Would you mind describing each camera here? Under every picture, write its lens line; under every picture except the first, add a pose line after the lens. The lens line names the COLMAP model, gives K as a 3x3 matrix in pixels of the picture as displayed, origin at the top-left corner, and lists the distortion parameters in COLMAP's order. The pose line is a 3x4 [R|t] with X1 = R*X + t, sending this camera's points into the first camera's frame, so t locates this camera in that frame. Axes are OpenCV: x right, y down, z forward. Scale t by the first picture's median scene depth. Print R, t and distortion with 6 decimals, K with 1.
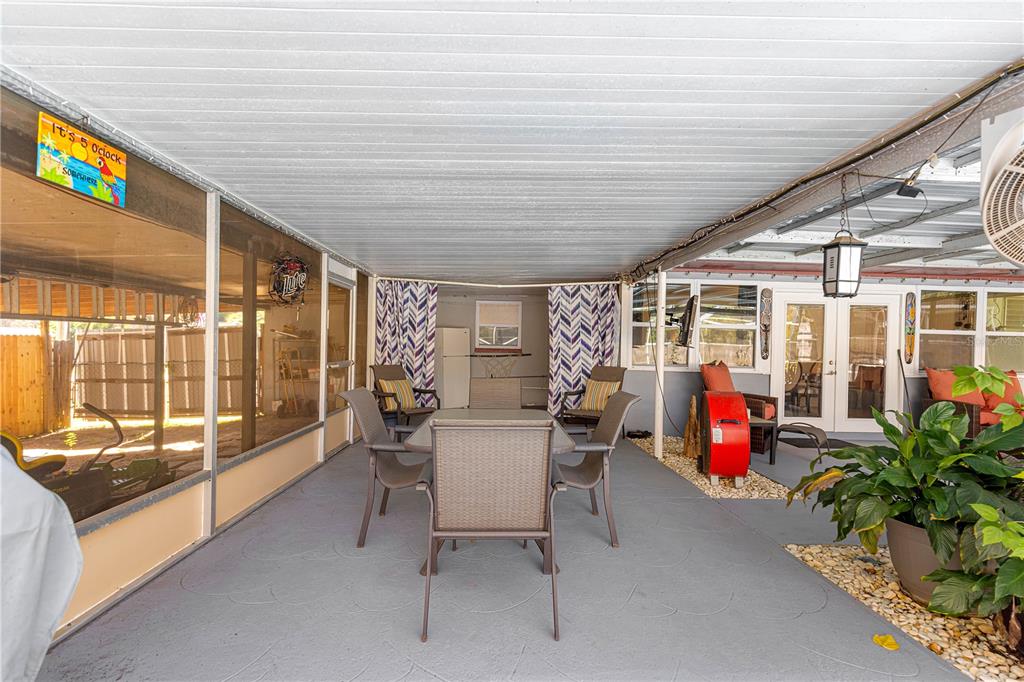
lens RADIAL K [[464.7, 0, 507.0], [0, 464.7, 343.9], [0, 0, 1]] dist [0.003237, -0.001512]
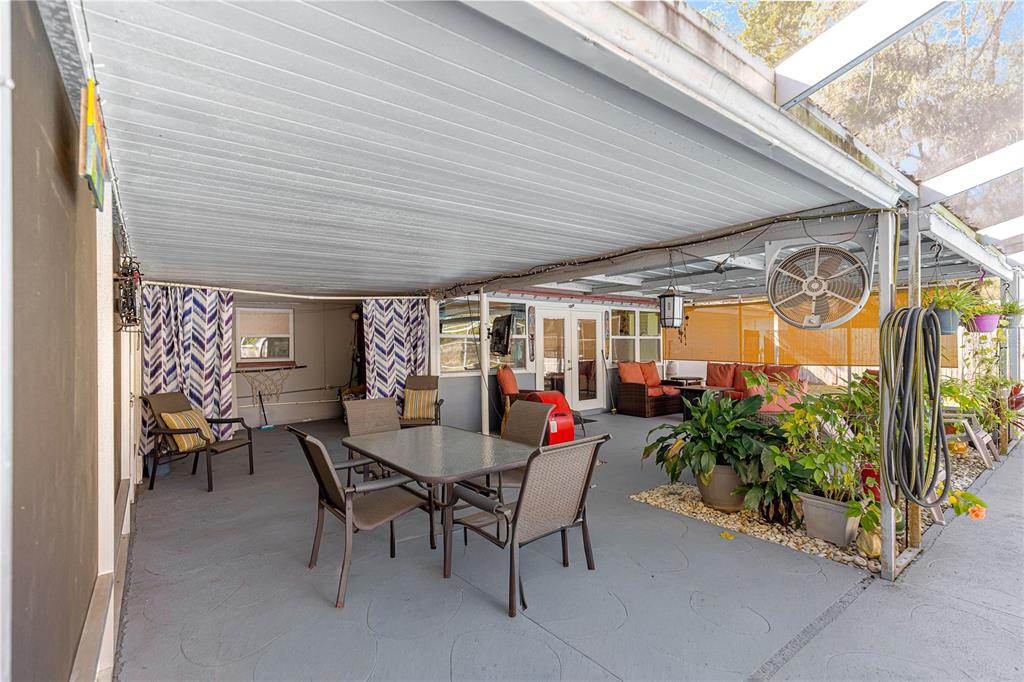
lens RADIAL K [[464.7, 0, 486.9], [0, 464.7, 337.1], [0, 0, 1]] dist [0.003237, -0.001512]
pose [[0.806988, -0.021845, 0.590164, -0.287686], [0.027871, 0.999611, -0.001109, -0.034940], [-0.589910, 0.017343, 0.807282, 0.042908]]
